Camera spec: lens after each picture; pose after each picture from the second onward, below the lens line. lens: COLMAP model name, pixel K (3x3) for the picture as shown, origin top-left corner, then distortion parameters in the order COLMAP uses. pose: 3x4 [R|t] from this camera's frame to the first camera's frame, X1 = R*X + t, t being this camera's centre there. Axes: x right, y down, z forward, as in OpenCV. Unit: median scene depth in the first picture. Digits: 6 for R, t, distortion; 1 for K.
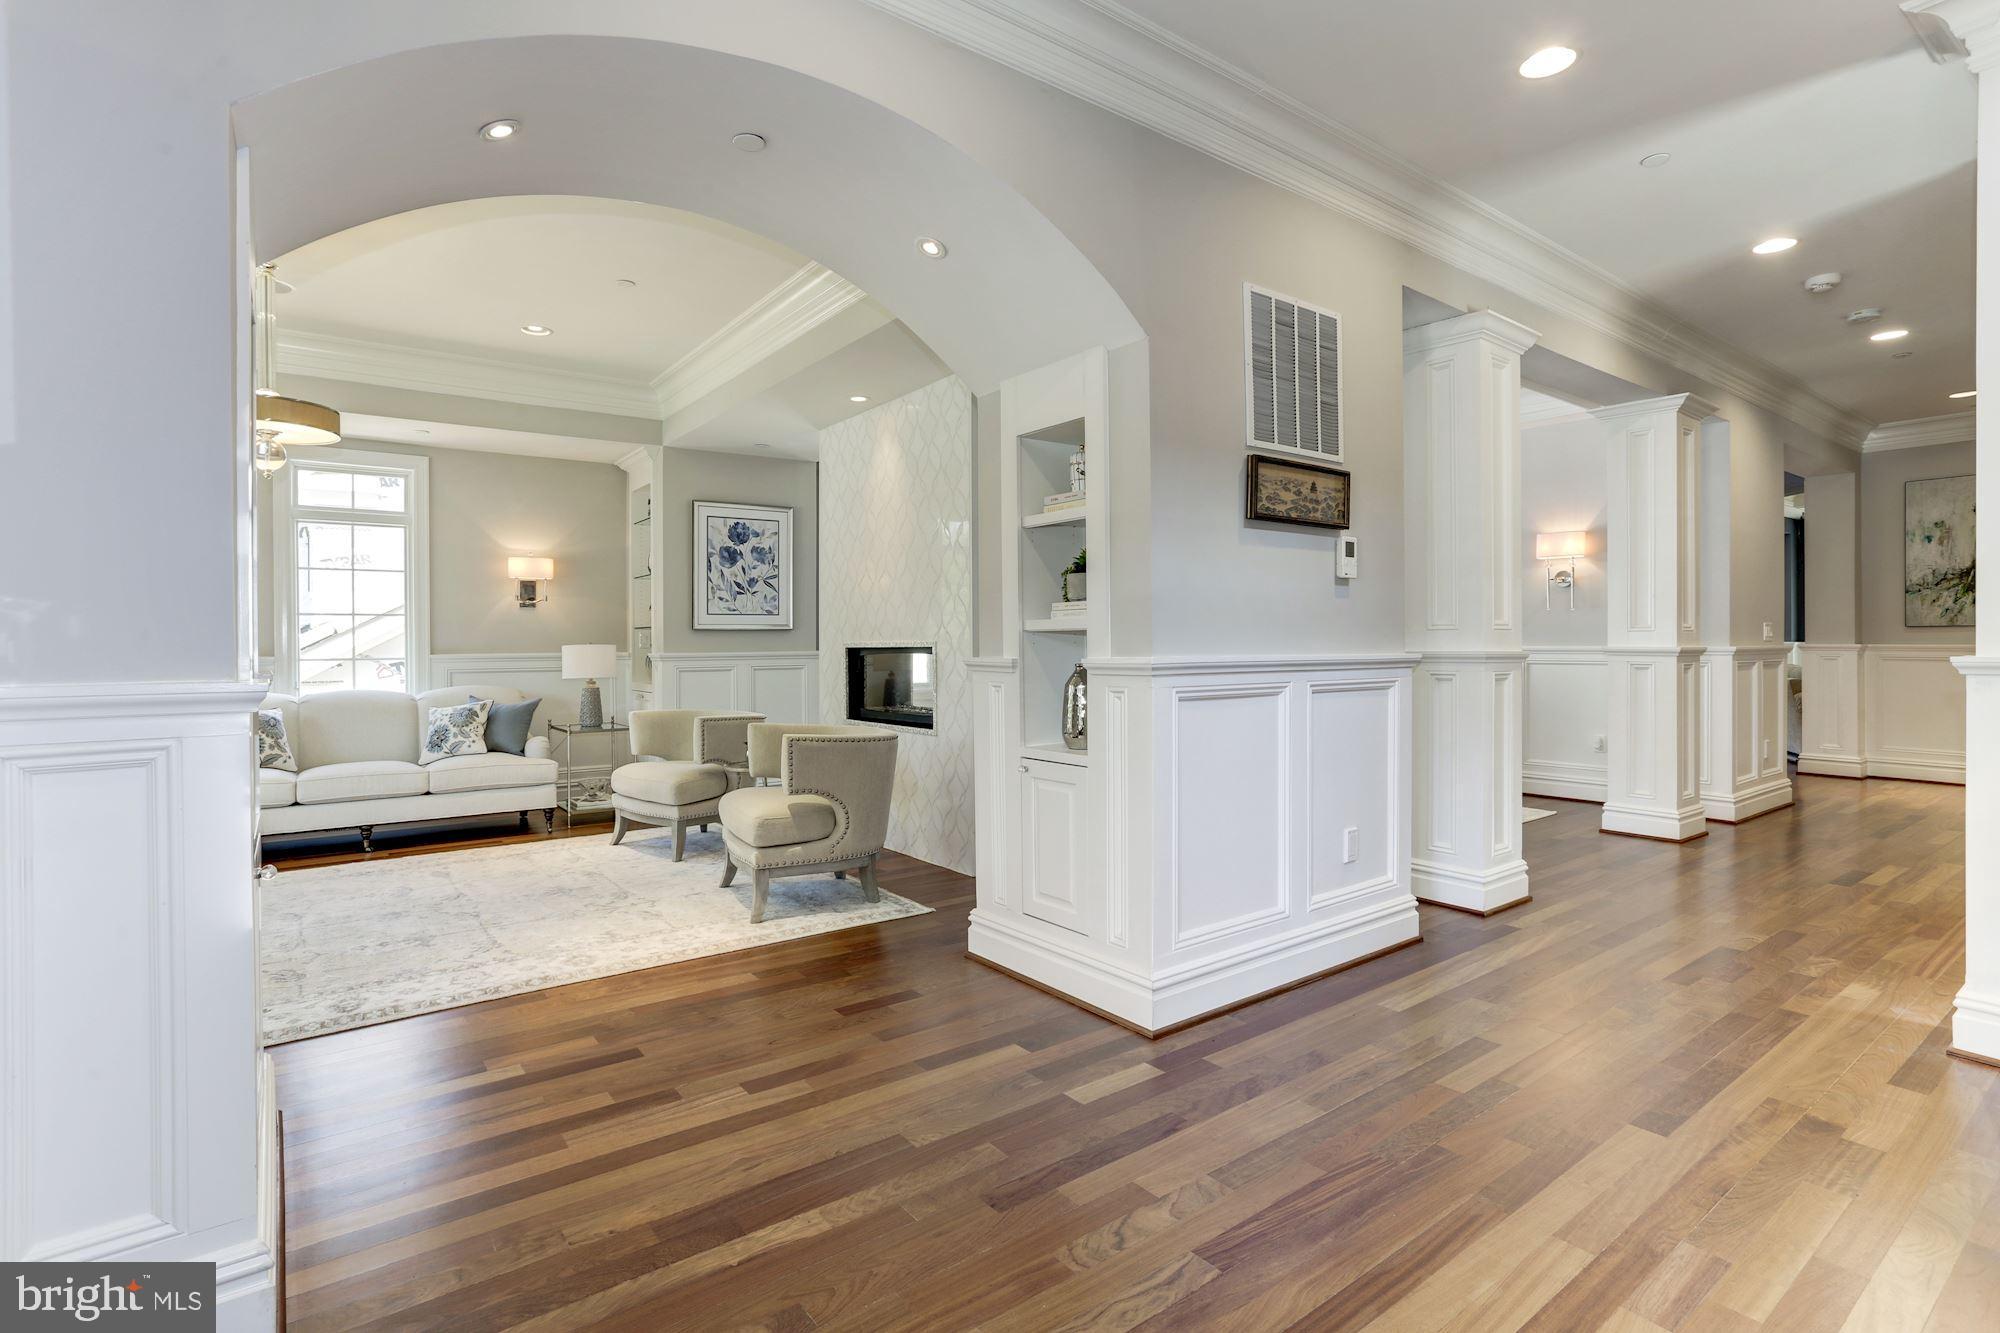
lens RADIAL K [[984.7, 0, 926.7], [0, 984.7, 650.6], [0, 0, 1]] dist [-0.045939, 0.019184]
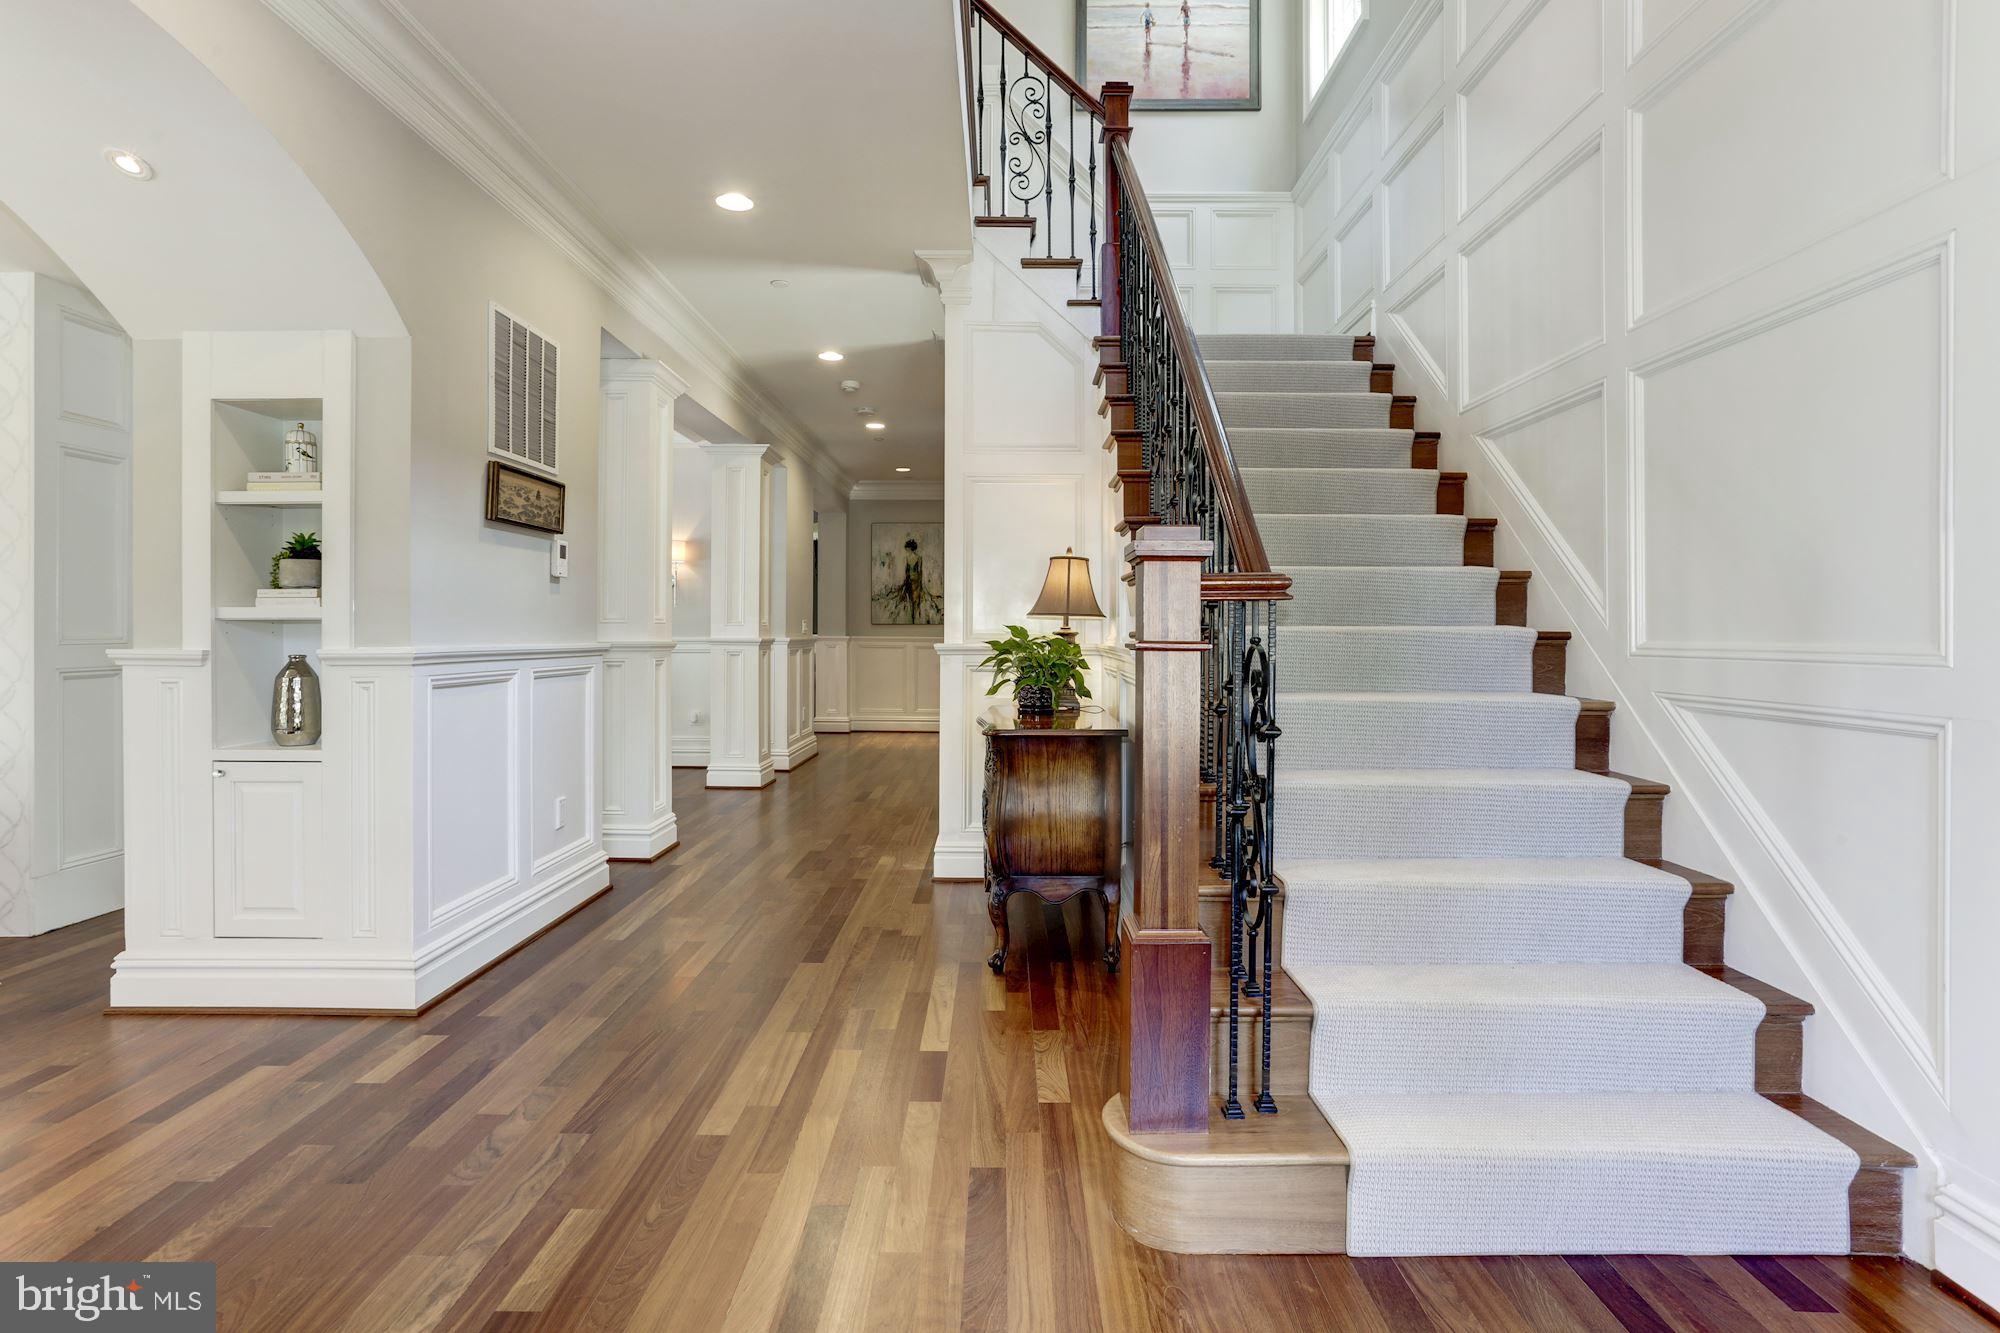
lens RADIAL K [[984.7, 0, 988.0], [0, 984.7, 643.9], [0, 0, 1]] dist [-0.045939, 0.019184]
pose [[0.600427, -0.001842, 0.799677, -0.183619], [-0.000970, 0.999995, 0.003032, -0.000582], [-0.799679, -0.002596, 0.600422, -0.080369]]
